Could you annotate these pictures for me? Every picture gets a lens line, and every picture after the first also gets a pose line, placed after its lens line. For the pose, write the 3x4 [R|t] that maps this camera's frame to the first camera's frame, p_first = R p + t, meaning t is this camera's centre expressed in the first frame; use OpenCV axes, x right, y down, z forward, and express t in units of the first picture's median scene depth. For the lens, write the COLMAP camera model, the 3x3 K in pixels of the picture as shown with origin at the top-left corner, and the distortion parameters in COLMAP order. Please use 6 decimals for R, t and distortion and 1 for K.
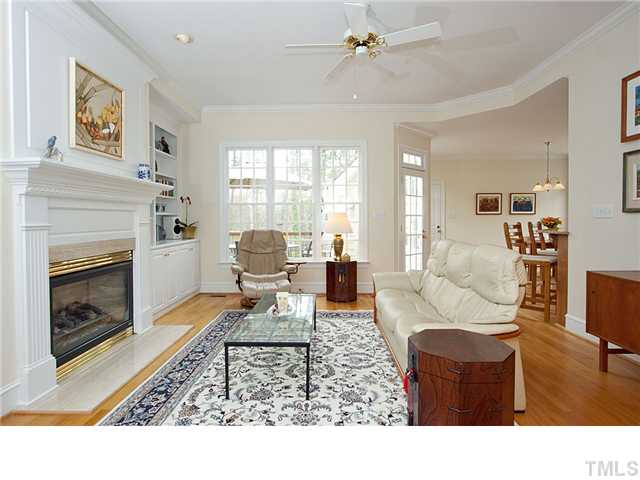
lens RADIAL K [[350.1, 0, 318.5], [0, 350.1, 225.3], [0, 0, 1]] dist [0.000836, 0.000288]
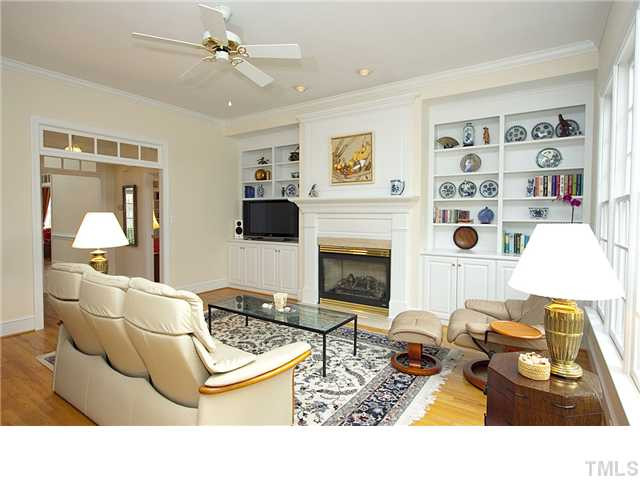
lens RADIAL K [[350.1, 0, 318.5], [0, 350.1, 225.3], [0, 0, 1]] dist [0.000836, 0.000288]
pose [[-0.548171, 0.025796, -0.835968, 0.845614], [-0.021397, 0.998765, 0.044850, -0.088377], [0.836092, 0.042472, -0.546942, 1.876358]]
